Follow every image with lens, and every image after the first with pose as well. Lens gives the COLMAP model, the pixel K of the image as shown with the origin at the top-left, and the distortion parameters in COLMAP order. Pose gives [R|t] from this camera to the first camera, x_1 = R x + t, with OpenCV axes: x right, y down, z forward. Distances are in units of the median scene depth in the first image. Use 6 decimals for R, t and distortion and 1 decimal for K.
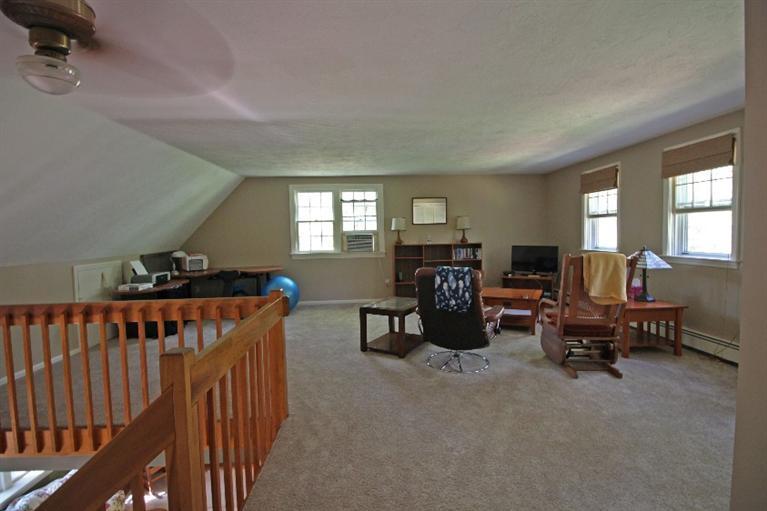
lens RADIAL K [[355.9, 0, 390.9], [0, 355.9, 250.8], [0, 0, 1]] dist [-0.005135, -0.008804]
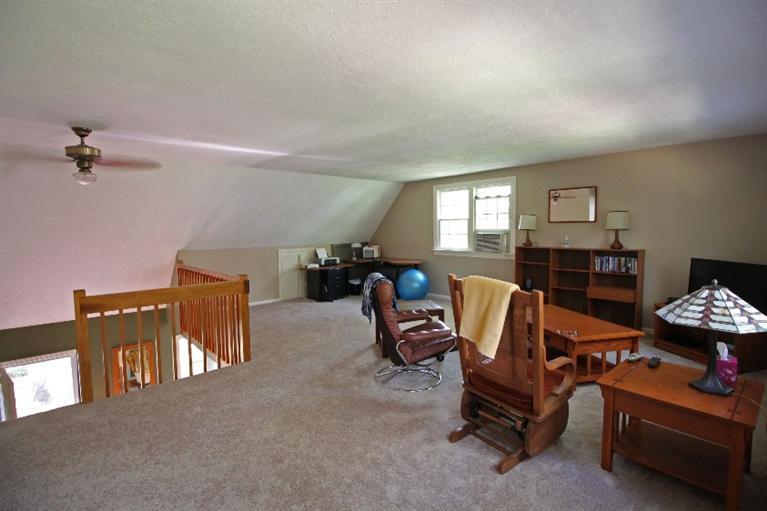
lens RADIAL K [[355.9, 0, 379.0], [0, 355.9, 247.4], [0, 0, 1]] dist [-0.005135, -0.008804]
pose [[0.640633, 0.054141, -0.765936, 0.543009], [-0.040218, 0.998508, 0.036942, -0.038979], [0.766793, 0.007138, 0.641854, 0.220067]]
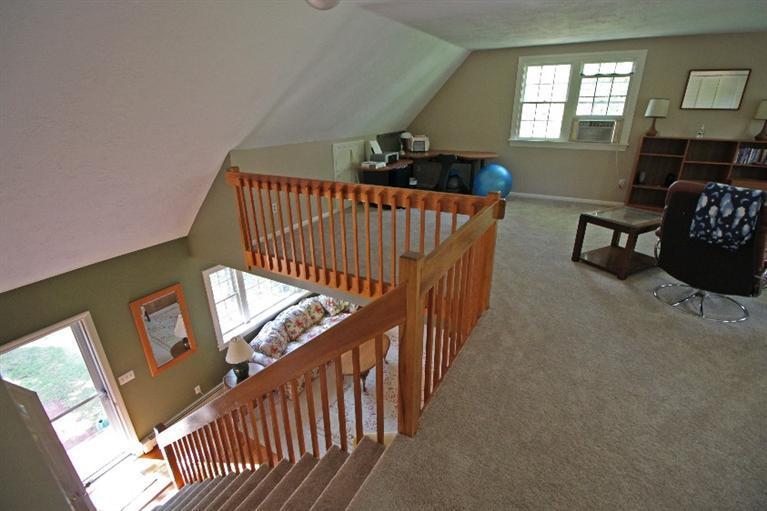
lens RADIAL K [[355.9, 0, 388.0], [0, 355.9, 252.0], [0, 0, 1]] dist [-0.005135, -0.008804]
pose [[0.836959, 0.216932, -0.502434, -0.017863], [-0.036852, 0.938338, 0.343751, -0.029736], [0.546023, -0.269190, 0.793344, 0.004869]]
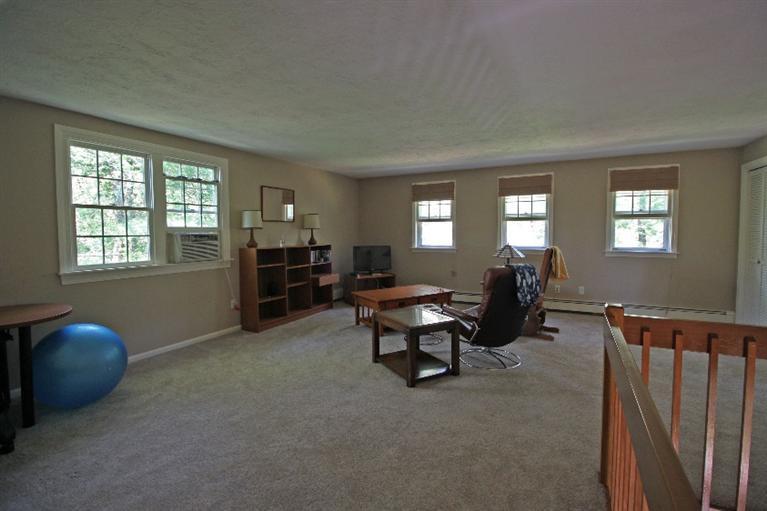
lens RADIAL K [[355.9, 0, 378.0], [0, 355.9, 250.6], [0, 0, 1]] dist [-0.005135, -0.008804]
pose [[0.522724, -0.029912, 0.851977, -0.559513], [0.039498, 0.999161, 0.010846, -0.012529], [-0.851587, 0.027982, 0.523467, 0.491813]]
